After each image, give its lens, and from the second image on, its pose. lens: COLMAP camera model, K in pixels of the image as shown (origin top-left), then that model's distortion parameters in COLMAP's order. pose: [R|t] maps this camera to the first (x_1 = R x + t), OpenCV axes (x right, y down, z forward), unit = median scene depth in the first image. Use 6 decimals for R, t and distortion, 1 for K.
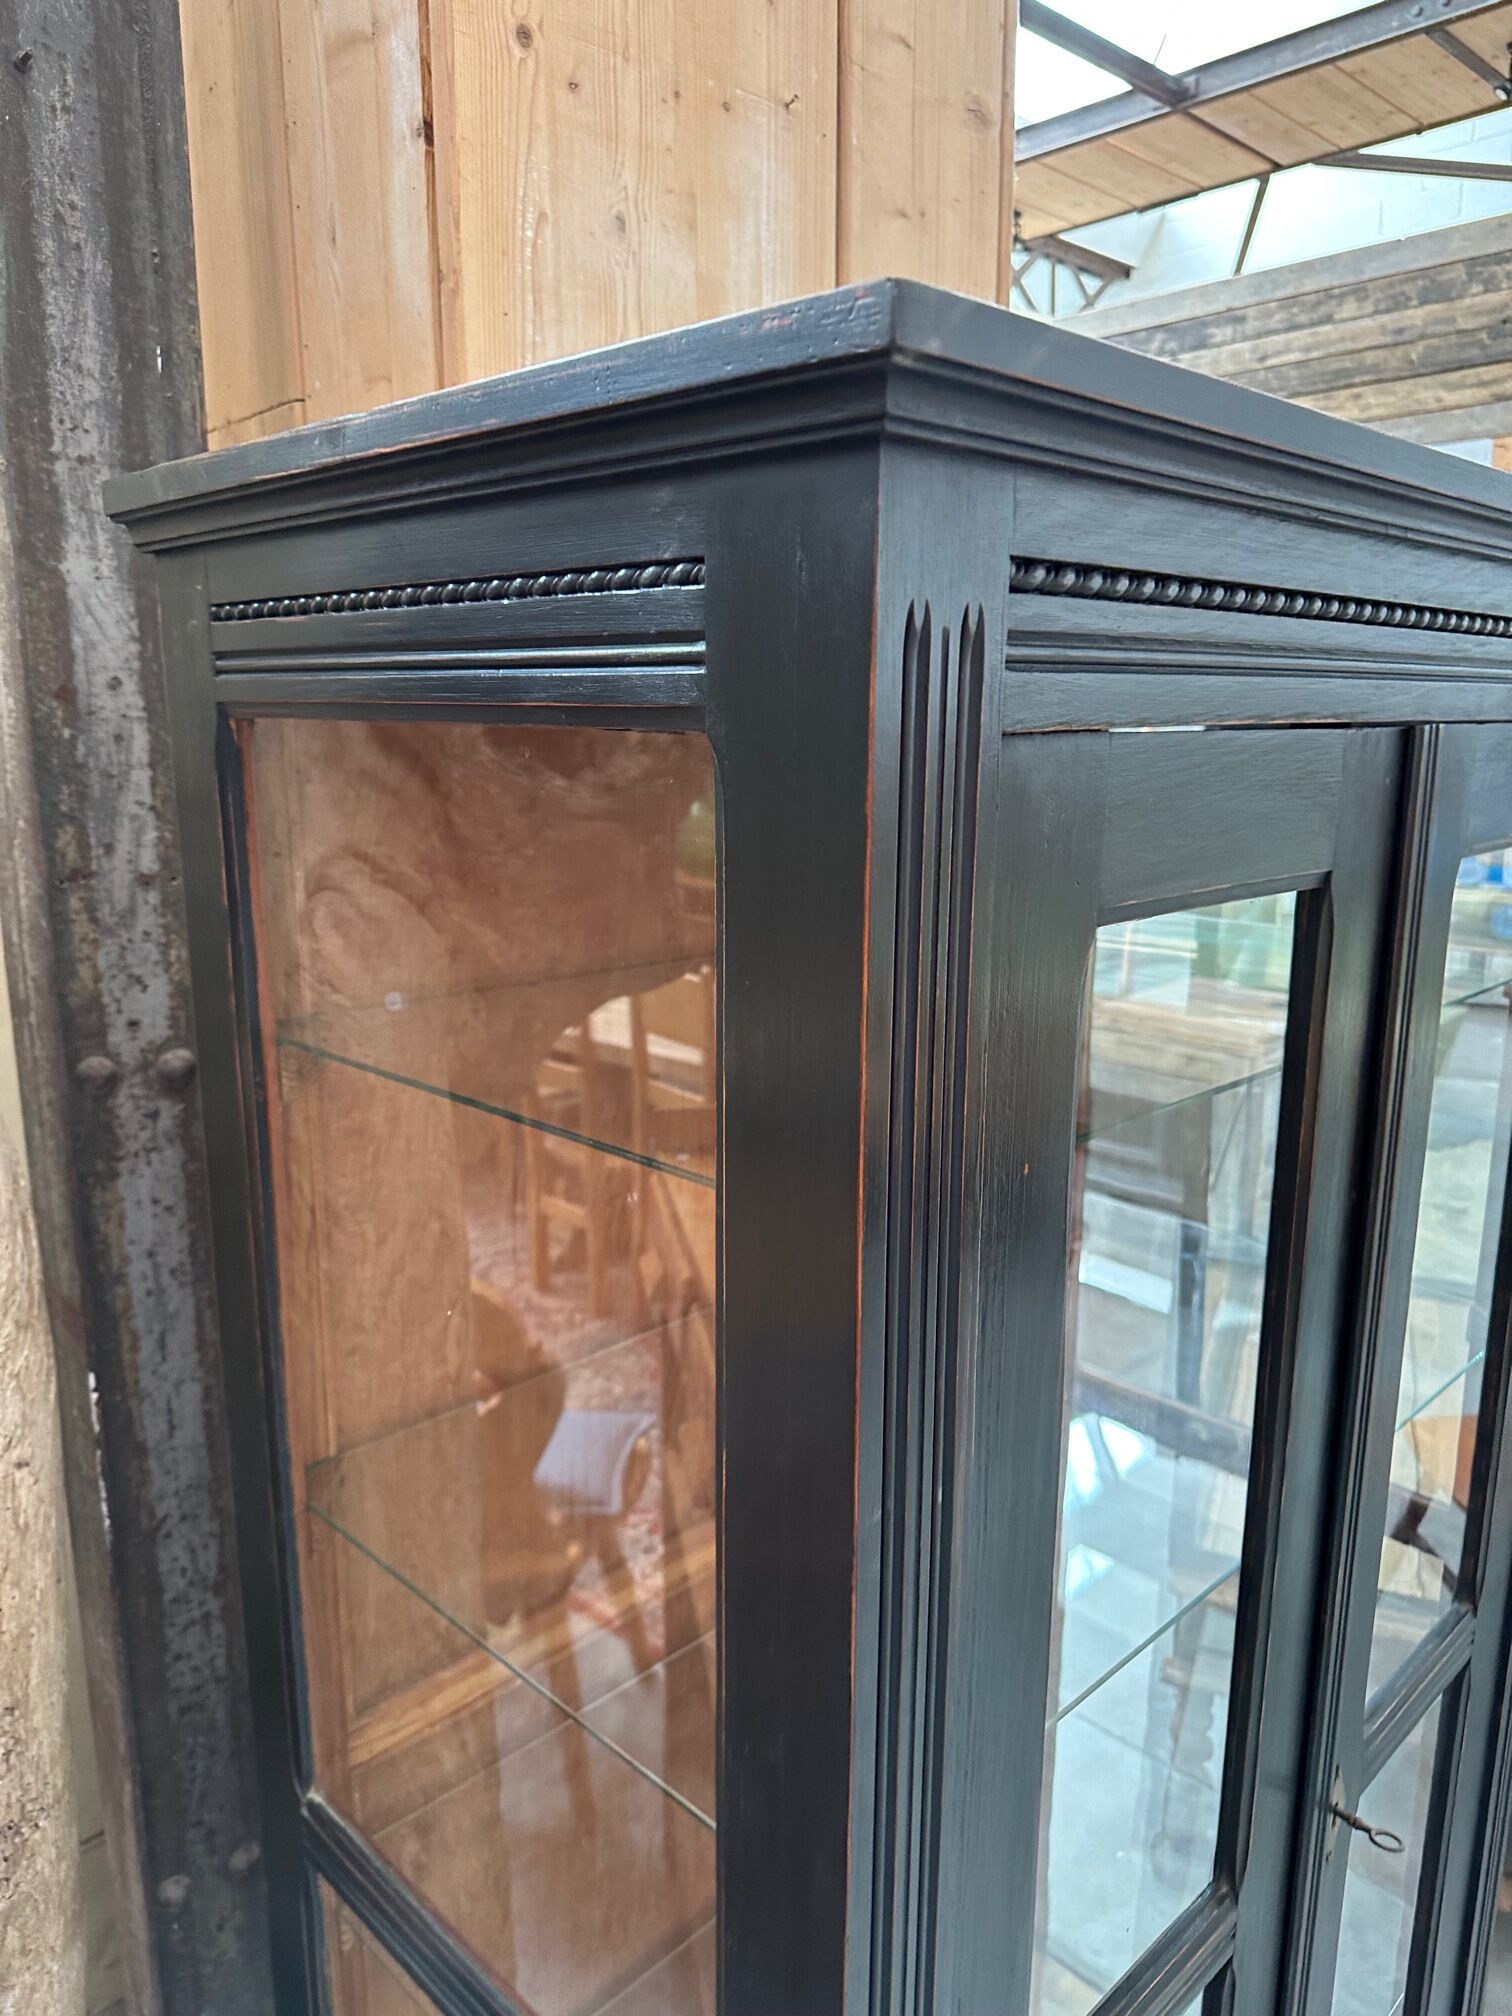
lens RADIAL K [[1428.8, 0, 739.8], [0, 1428.8, 997.2], [0, 0, 1]] dist [0.024817, -0.029506]
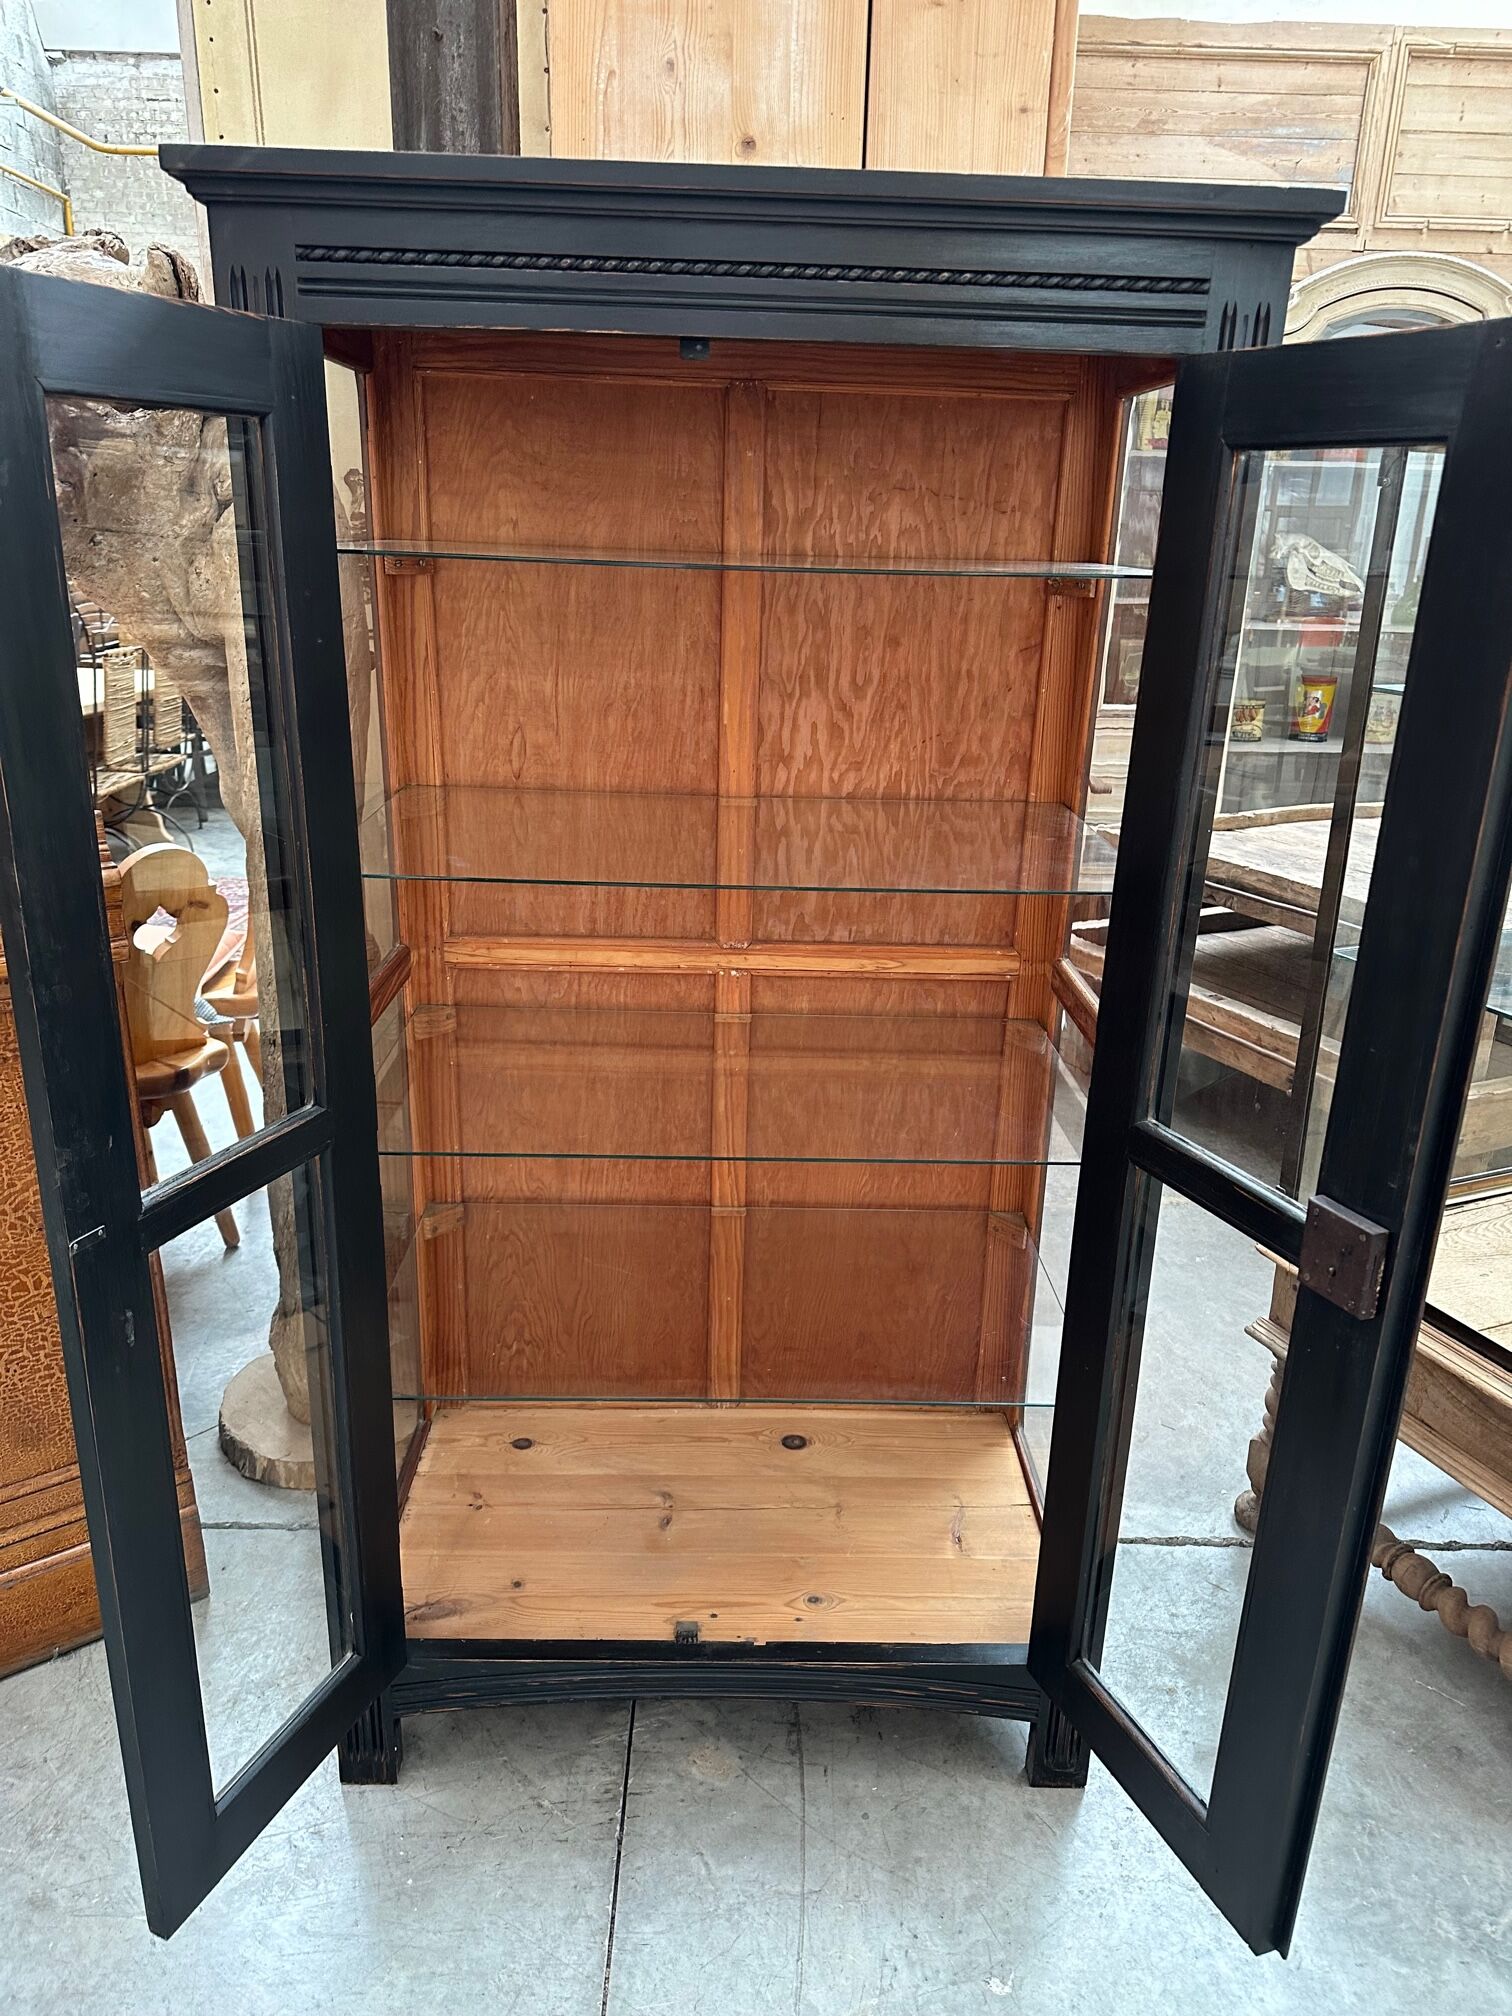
lens RADIAL K [[1428.8, 0, 761.7], [0, 1428.8, 1008.5], [0, 0, 1]] dist [0.024817, -0.029506]
pose [[0.728137, 0.239016, -0.642408, 1.178066], [-0.167862, 0.970873, 0.170963, 0.179064], [0.664559, -0.016648, 0.747050, -0.139903]]
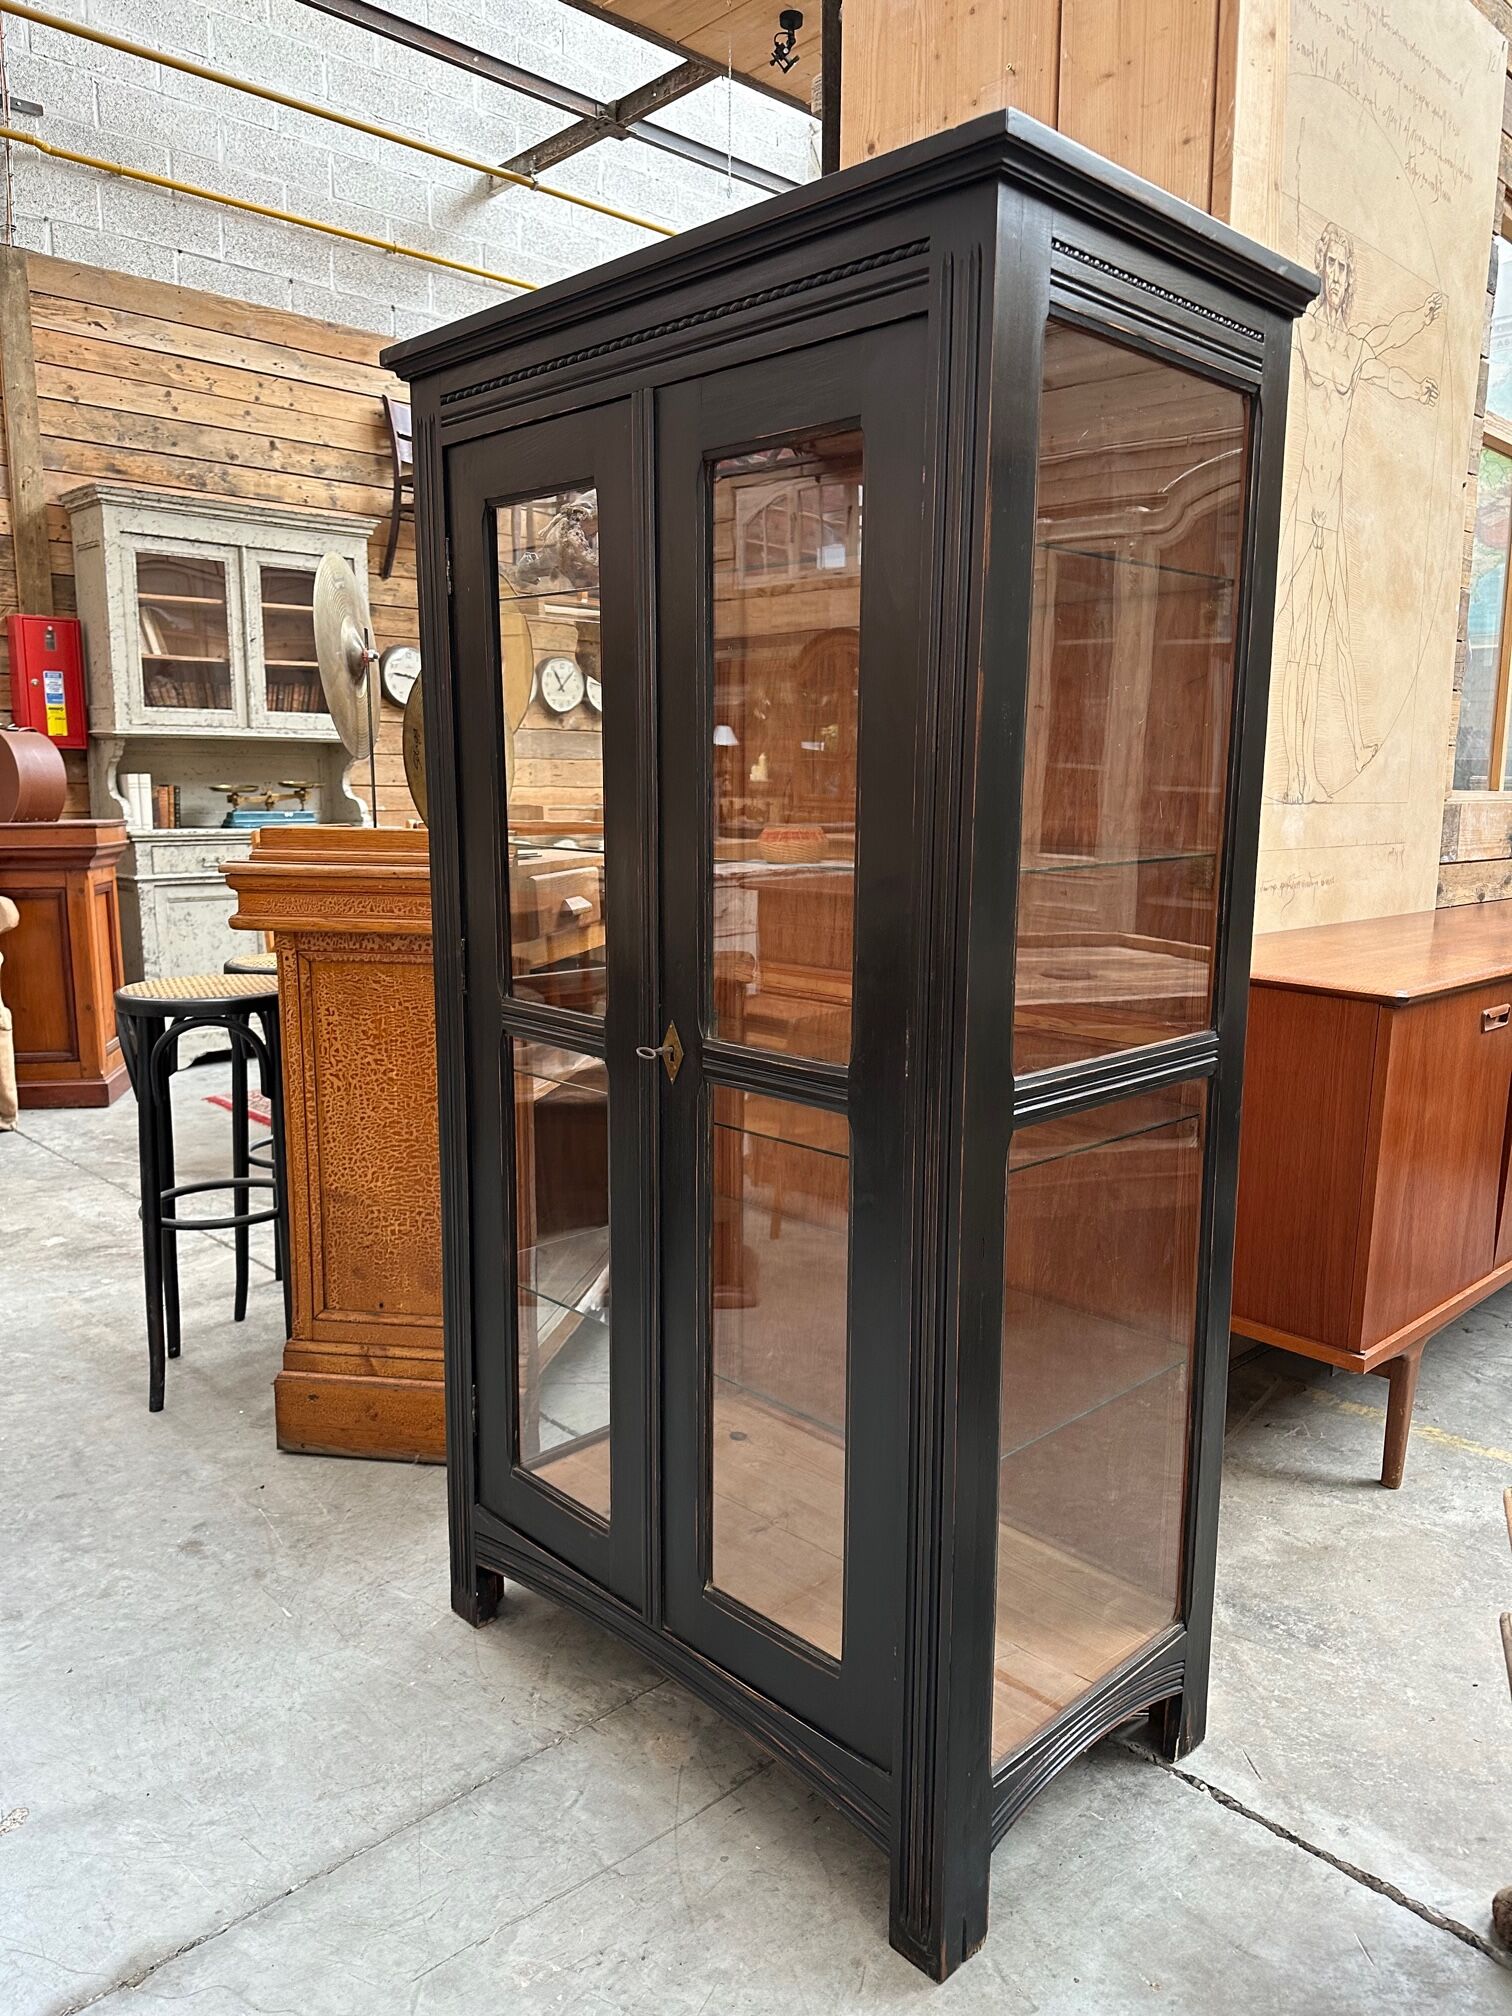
lens RADIAL K [[1428.8, 0, 763.0], [0, 1428.8, 1003.4], [0, 0, 1]] dist [0.024817, -0.029506]
pose [[-0.003659, 0.159071, -0.987260, 1.782508], [-0.211966, 0.964710, 0.156224, 0.192465], [0.977270, 0.209837, 0.030187, 0.894261]]
